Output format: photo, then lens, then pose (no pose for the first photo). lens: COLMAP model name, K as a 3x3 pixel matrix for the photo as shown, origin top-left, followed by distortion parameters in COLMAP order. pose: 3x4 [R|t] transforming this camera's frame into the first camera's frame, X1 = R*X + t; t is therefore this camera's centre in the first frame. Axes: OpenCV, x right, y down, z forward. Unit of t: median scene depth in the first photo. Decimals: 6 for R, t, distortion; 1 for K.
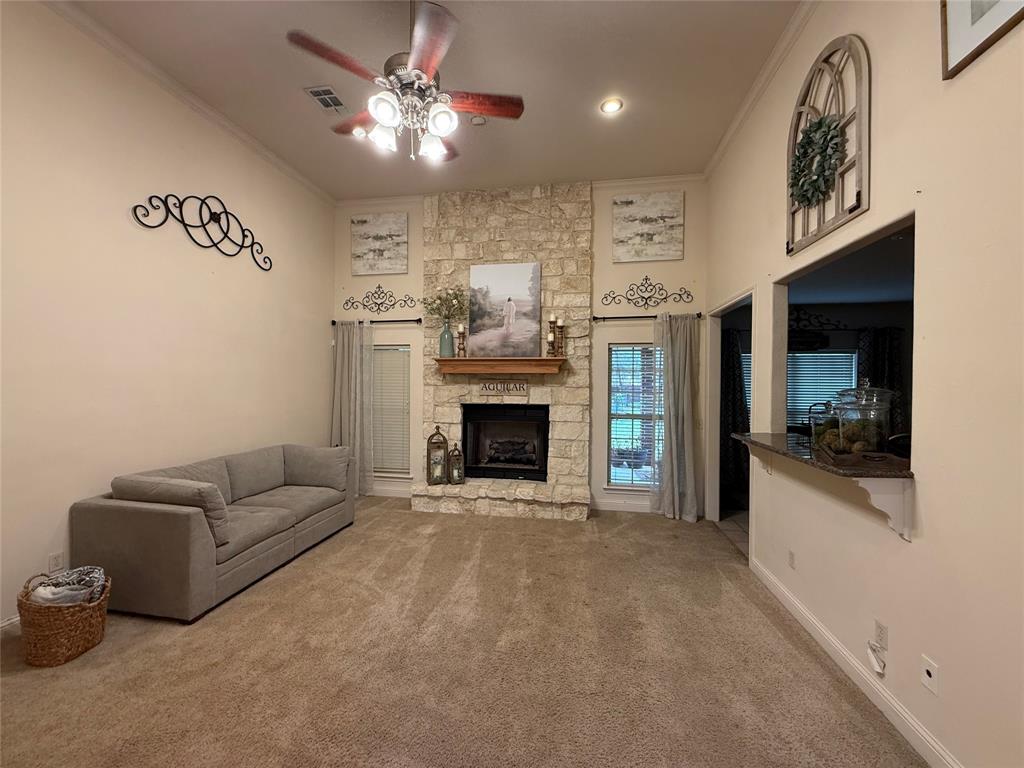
lens RADIAL K [[408.4, 0, 509.3], [0, 408.4, 382.8], [0, 0, 1]] dist [0.001875, 0.000257]
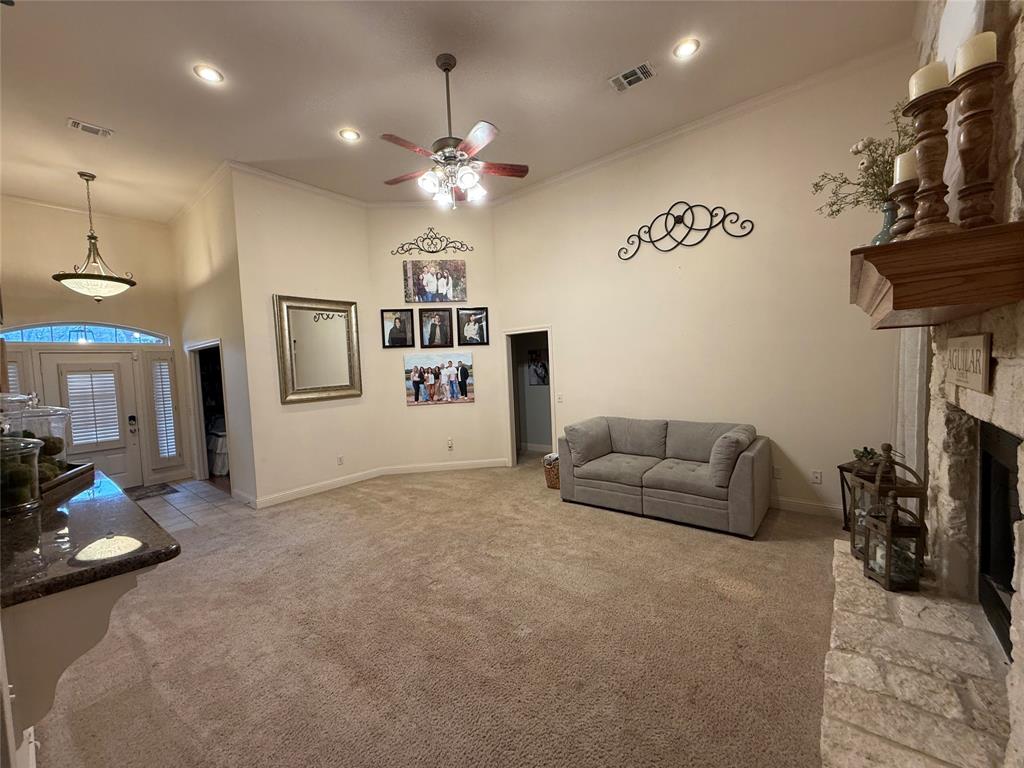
lens RADIAL K [[408.4, 0, 510.0], [0, 408.4, 383.7], [0, 0, 1]] dist [0.001875, 0.000257]
pose [[-0.484444, 0.066638, -0.872280, 0.580420], [0.048670, 0.997603, 0.049182, -0.013396], [0.873467, -0.018628, -0.486526, 1.139376]]
